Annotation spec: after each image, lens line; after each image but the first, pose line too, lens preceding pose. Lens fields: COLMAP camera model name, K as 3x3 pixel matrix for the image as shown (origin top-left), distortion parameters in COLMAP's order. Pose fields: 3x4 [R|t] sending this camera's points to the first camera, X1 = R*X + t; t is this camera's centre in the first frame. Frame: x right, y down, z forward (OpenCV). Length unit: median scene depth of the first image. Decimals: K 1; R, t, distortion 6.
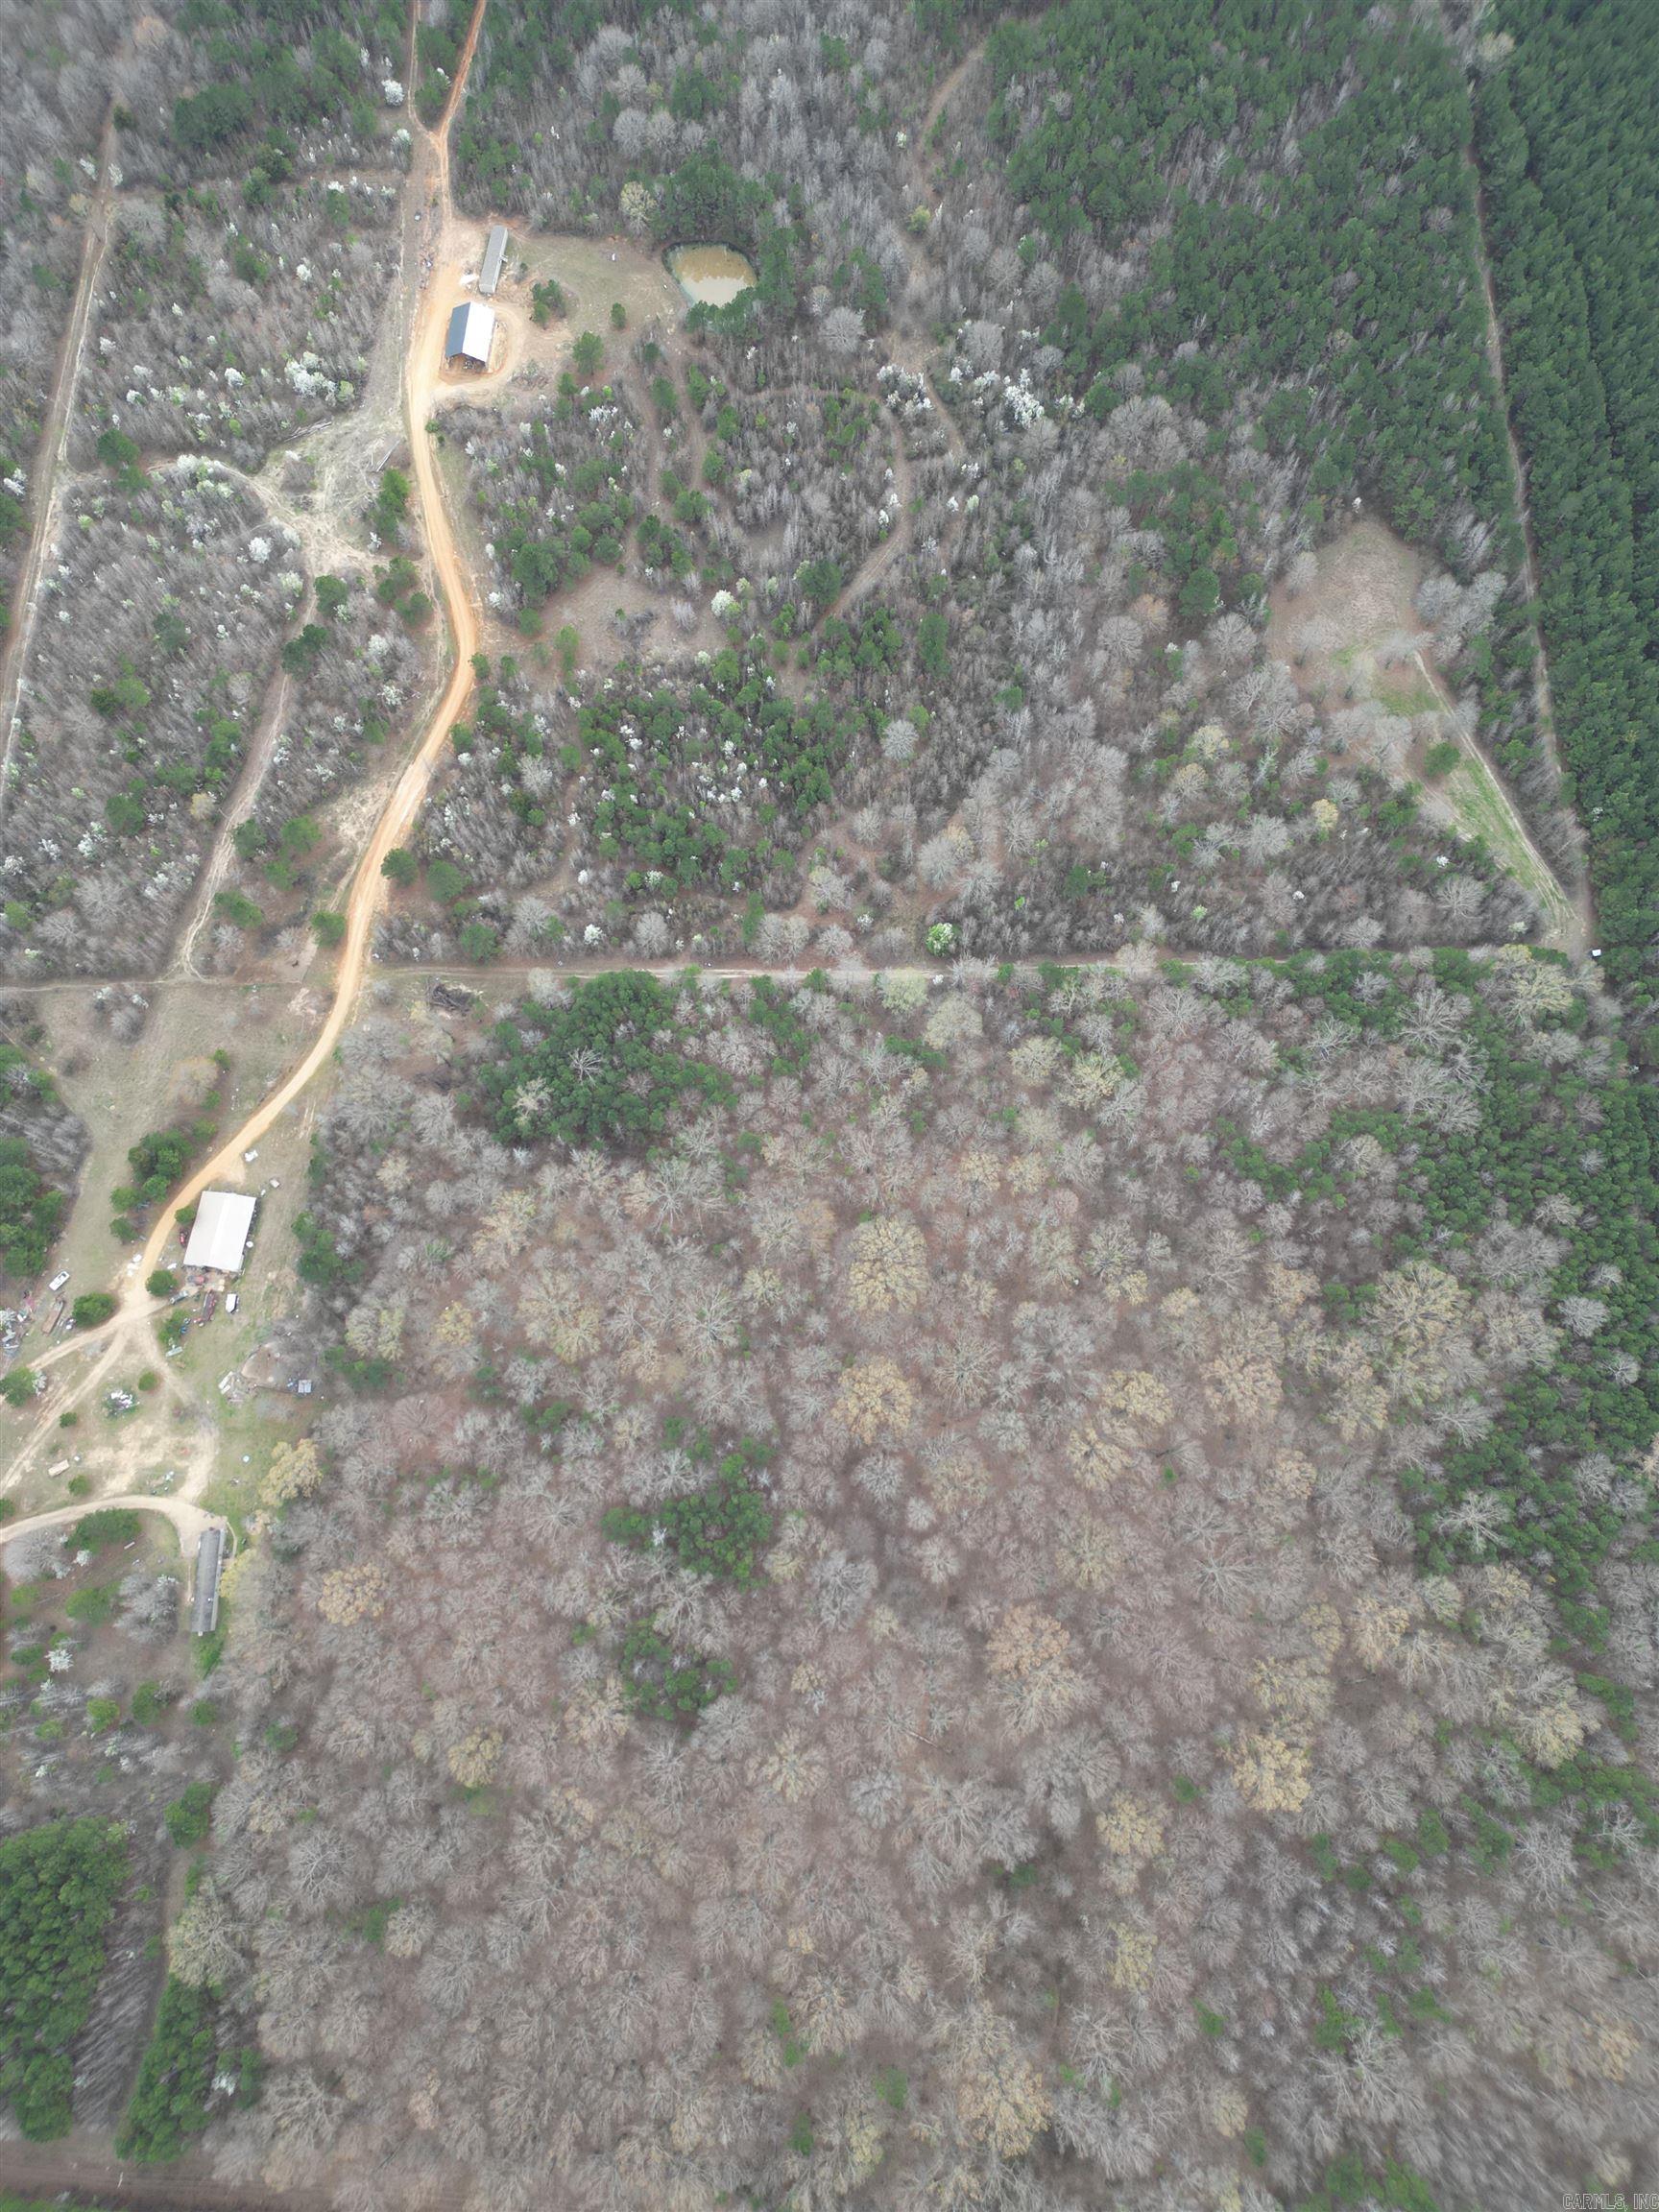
lens RADIAL K [[1526.5, 0, 829.5], [0, 1526.5, 1106.0], [0, 0, 1]] dist [0.057897, -0.044291]
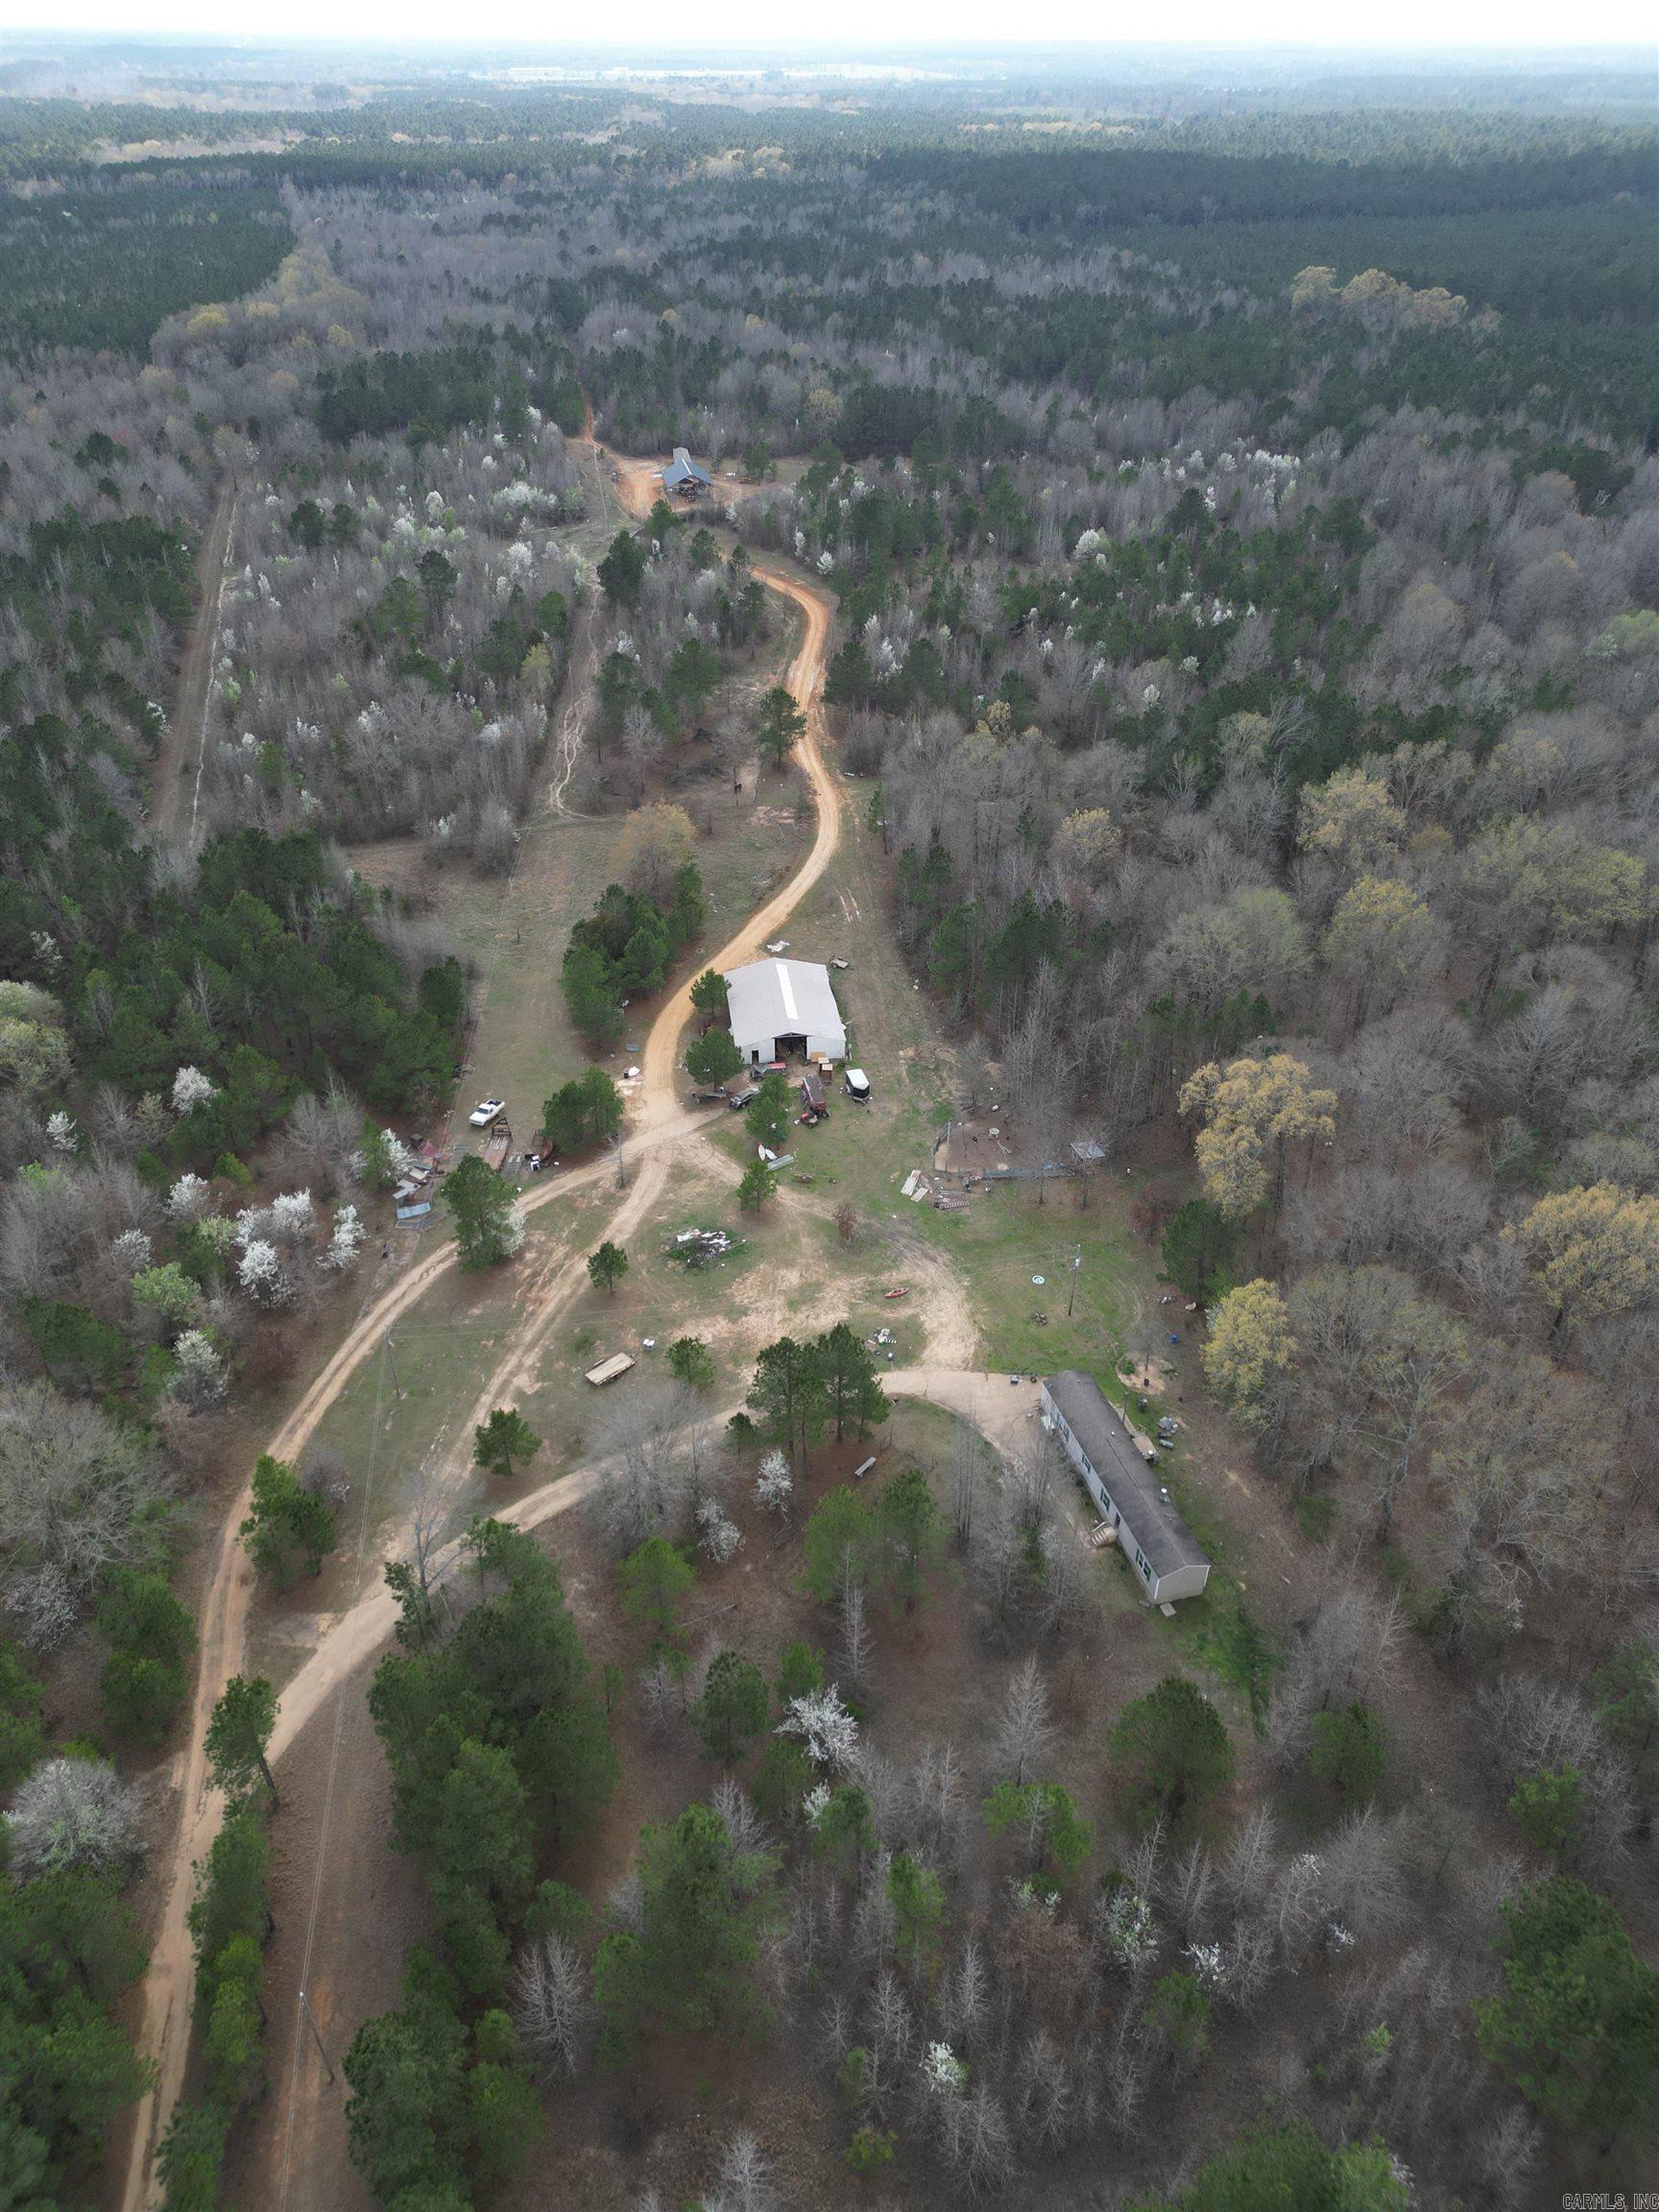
lens RADIAL K [[1525.0, 0, 829.5], [0, 1525.0, 1106.0], [0, 0, 1]] dist [0.093661, -0.108124]
pose [[0.960019, -0.150756, 0.235875, -0.510212], [0.265251, 0.759209, -0.594343, 0.413757], [-0.089478, 0.633146, 0.768843, 0.639483]]
